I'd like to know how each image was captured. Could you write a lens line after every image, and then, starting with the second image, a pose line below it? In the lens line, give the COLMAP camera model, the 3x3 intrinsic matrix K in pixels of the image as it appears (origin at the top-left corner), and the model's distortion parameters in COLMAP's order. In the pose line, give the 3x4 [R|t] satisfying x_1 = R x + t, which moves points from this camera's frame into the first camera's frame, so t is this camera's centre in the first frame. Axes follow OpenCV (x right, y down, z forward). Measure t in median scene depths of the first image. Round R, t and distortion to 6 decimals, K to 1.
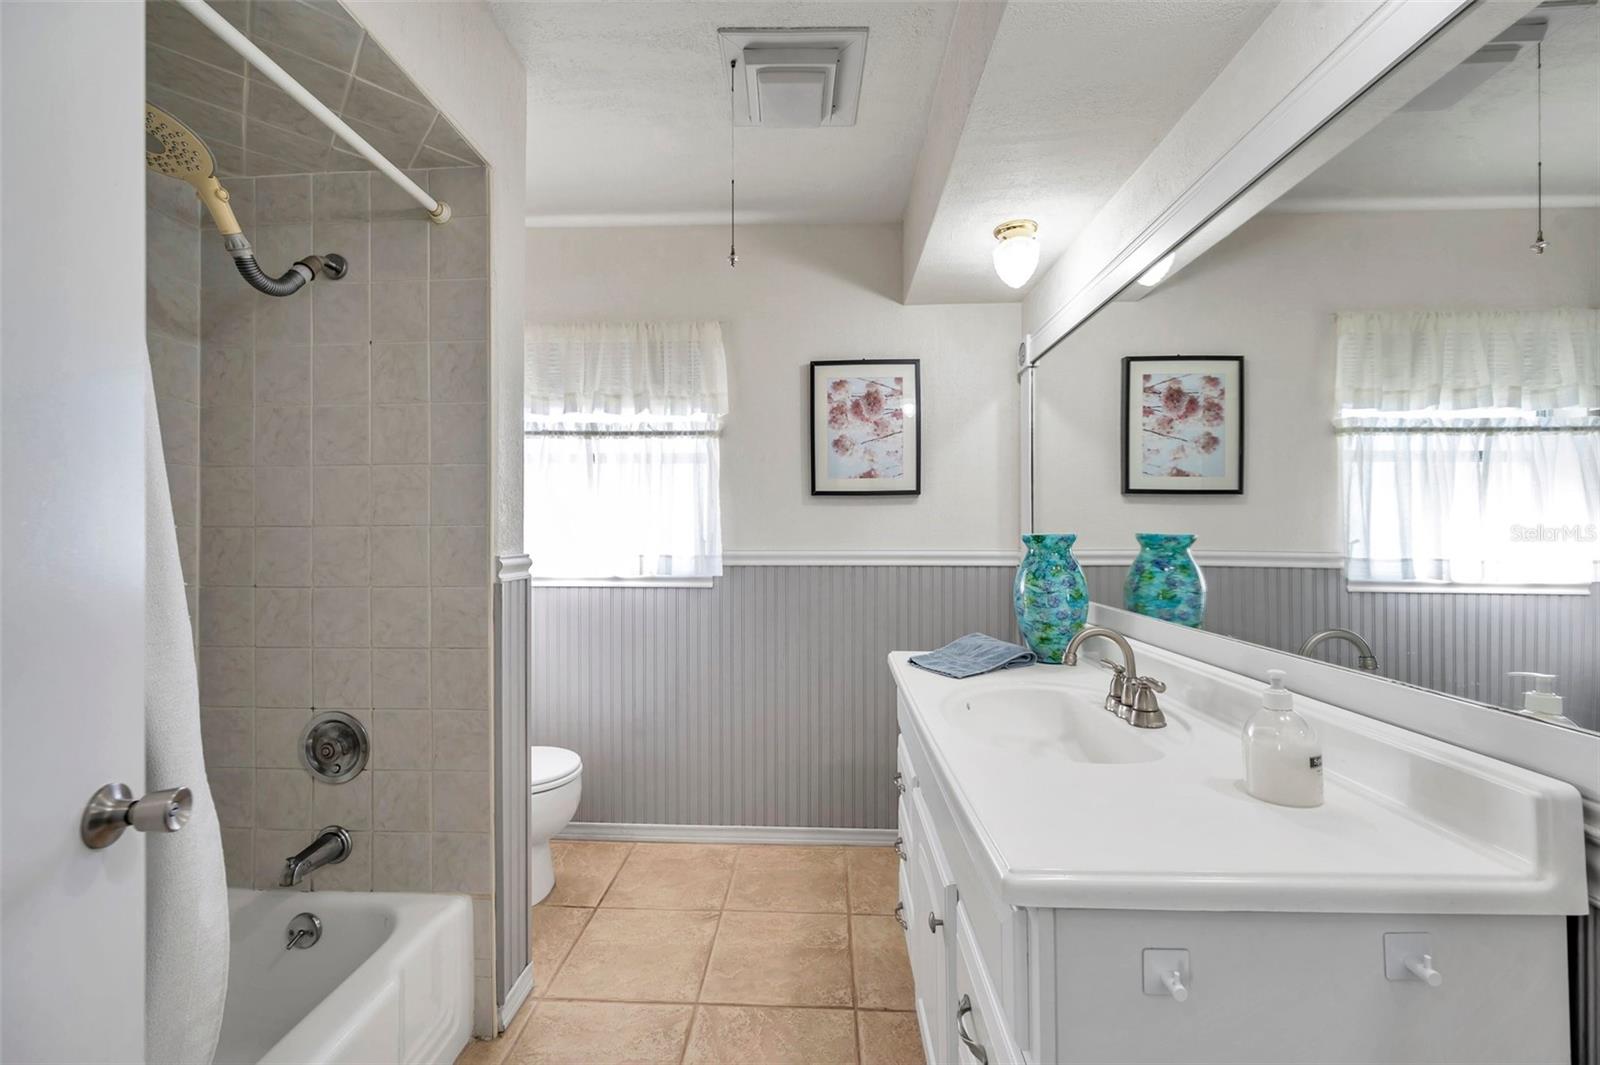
lens RADIAL K [[631.1, 0, 806.7], [0, 631.1, 533.6], [0, 0, 1]] dist [-0.002262, -0.000627]
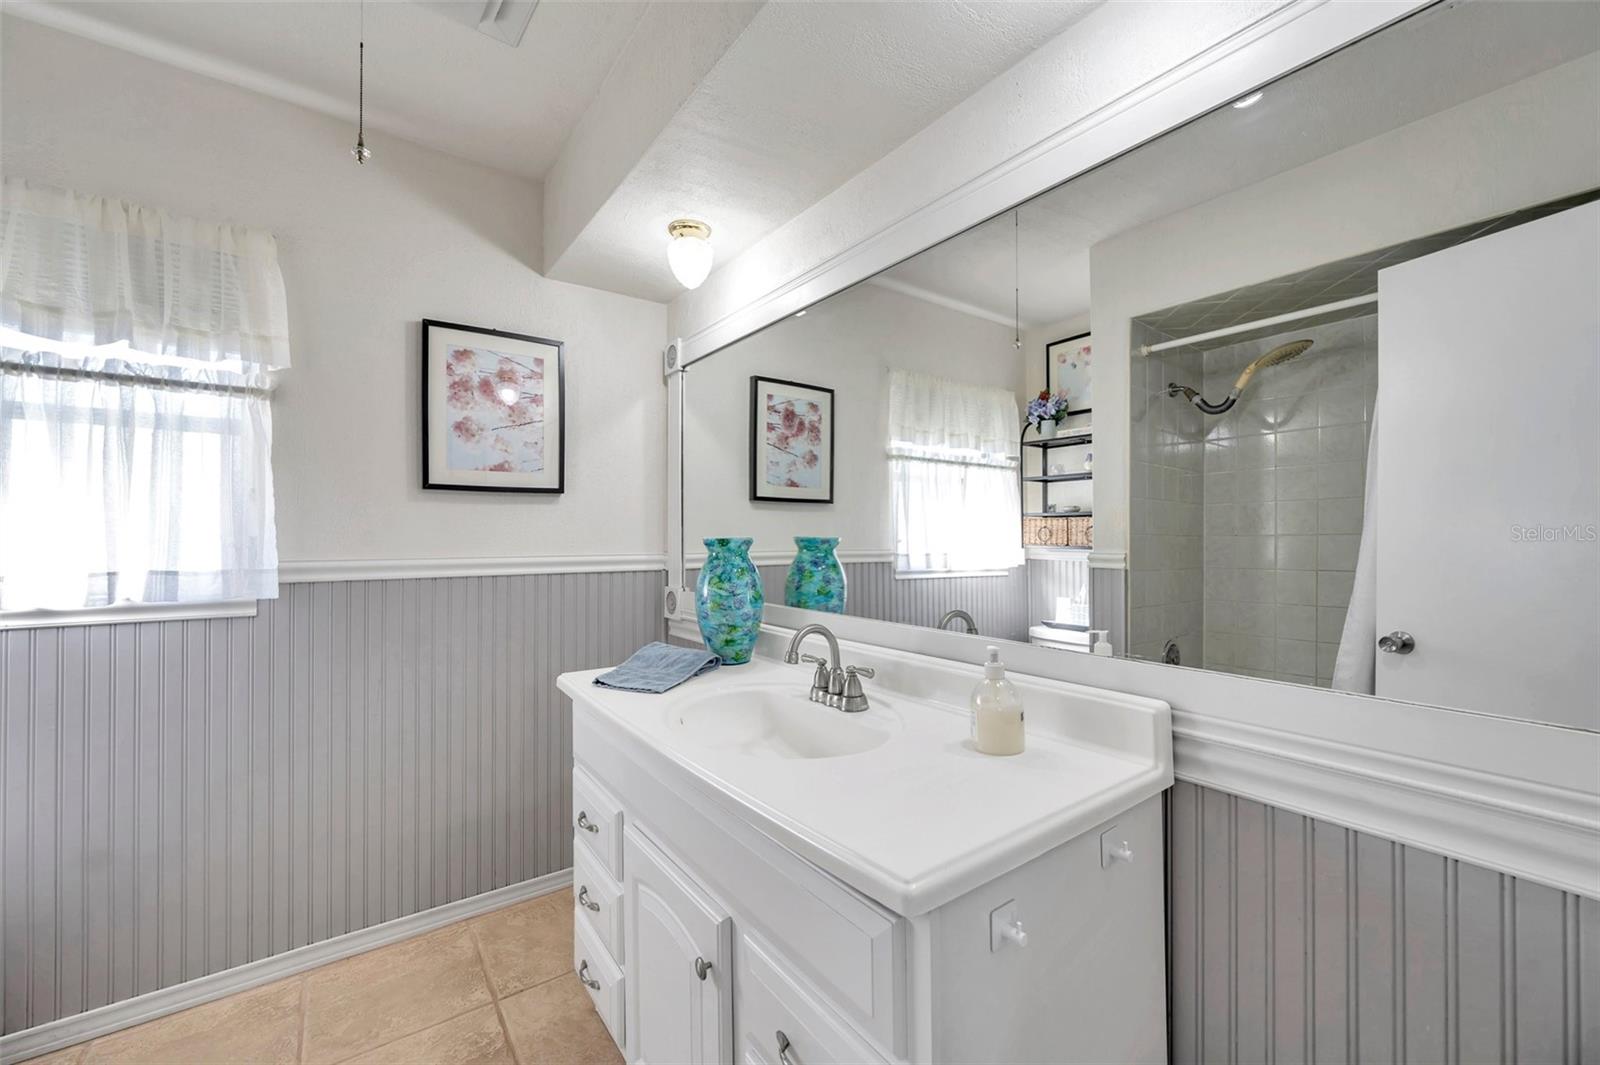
lens RADIAL K [[631.1, 0, 801.9], [0, 631.1, 531.6], [0, 0, 1]] dist [-0.002262, -0.000627]
pose [[0.782165, 0.001616, 0.623070, -0.115865], [0.002412, 0.999981, -0.005621, -0.001836], [-0.623067, 0.005900, 0.782146, 0.093252]]
